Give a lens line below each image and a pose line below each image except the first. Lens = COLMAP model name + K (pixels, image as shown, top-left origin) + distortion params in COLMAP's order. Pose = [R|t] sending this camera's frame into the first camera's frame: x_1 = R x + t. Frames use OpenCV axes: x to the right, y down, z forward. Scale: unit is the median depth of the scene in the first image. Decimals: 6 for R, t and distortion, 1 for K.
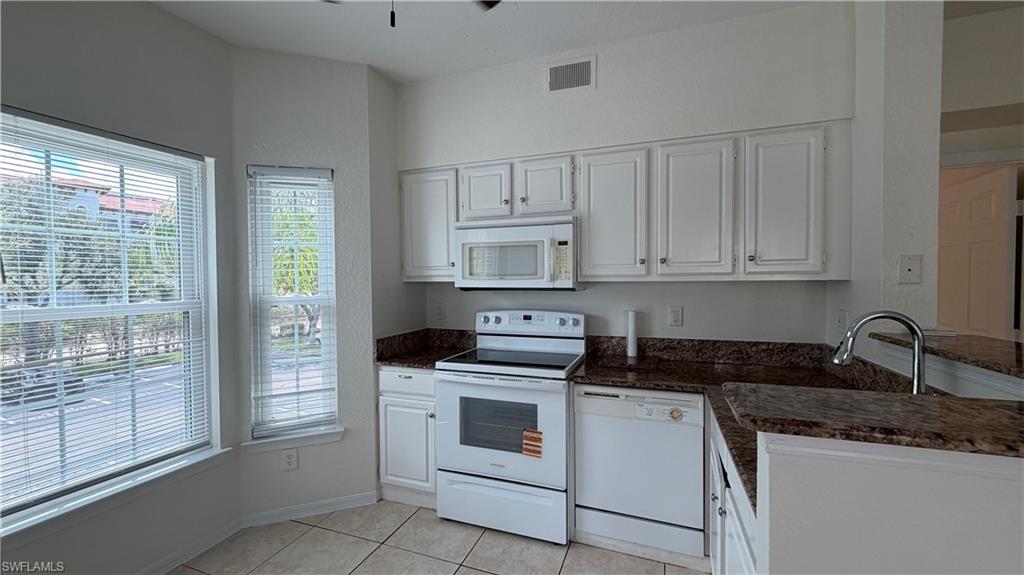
lens RADIAL K [[408.0, 0, 508.9], [0, 408.0, 289.6], [0, 0, 1]] dist [0.000003, -0.000047]
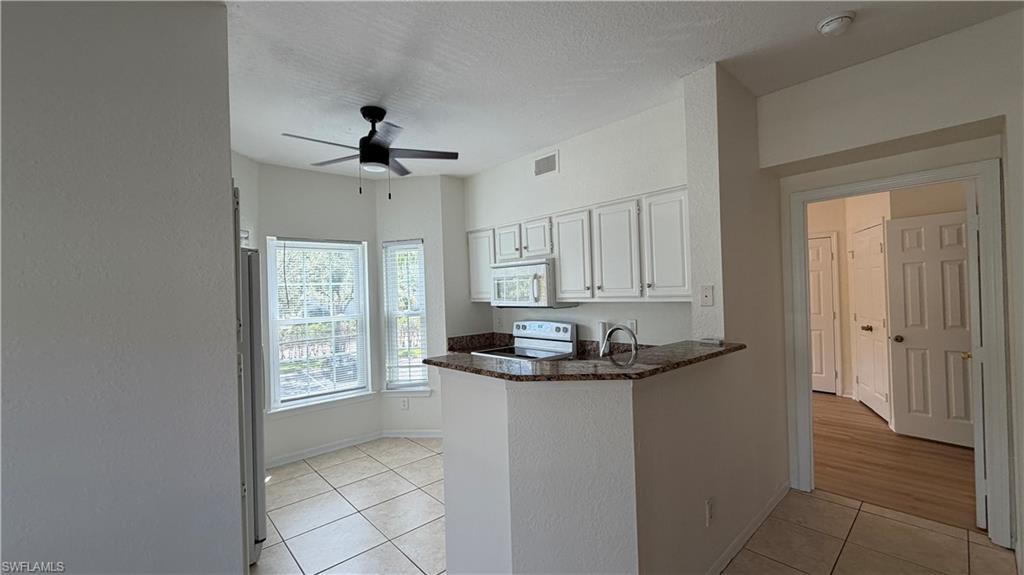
lens RADIAL K [[408.0, 0, 508.9], [0, 408.0, 289.6], [0, 0, 1]] dist [0.000003, -0.000047]
pose [[0.889246, -0.023194, -0.456840, 0.685775], [0.014430, 0.999639, -0.022663, -0.033287], [0.457201, 0.013560, 0.889260, -0.379527]]
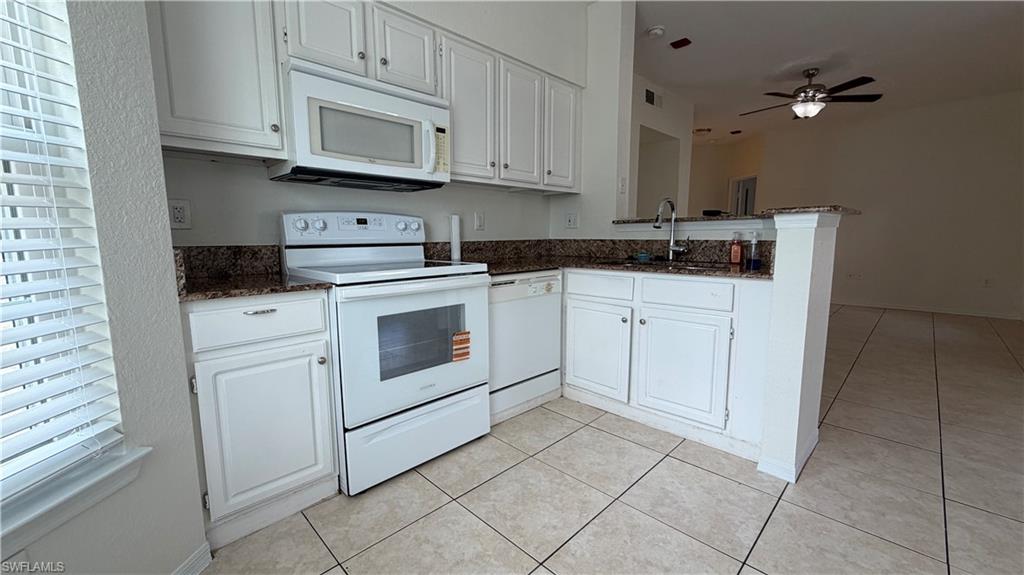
lens RADIAL K [[408.0, 0, 508.9], [0, 408.0, 289.6], [0, 0, 1]] dist [0.000003, -0.000047]
pose [[0.416673, -0.116041, 0.901620, -0.630084], [0.022962, 0.992846, 0.117170, 0.127351], [-0.908766, -0.028119, 0.416357, 0.463007]]
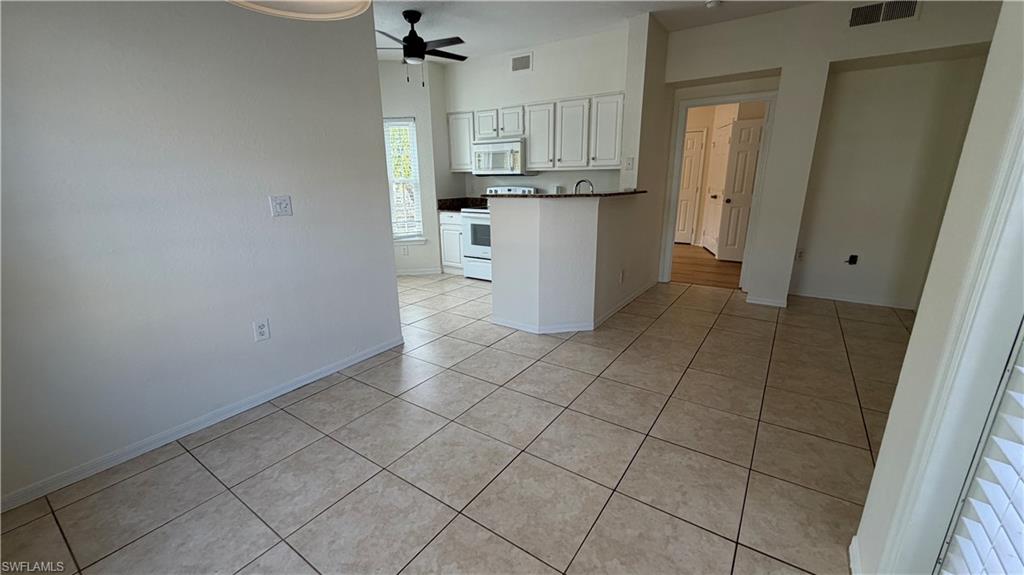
lens RADIAL K [[408.0, 0, 508.9], [0, 408.0, 289.6], [0, 0, 1]] dist [0.000003, -0.000047]
pose [[0.971107, 0.059665, -0.231066, 0.599563], [-0.000809, 0.969059, 0.246829, 0.052978], [0.238644, -0.239510, 0.941108, -1.117667]]
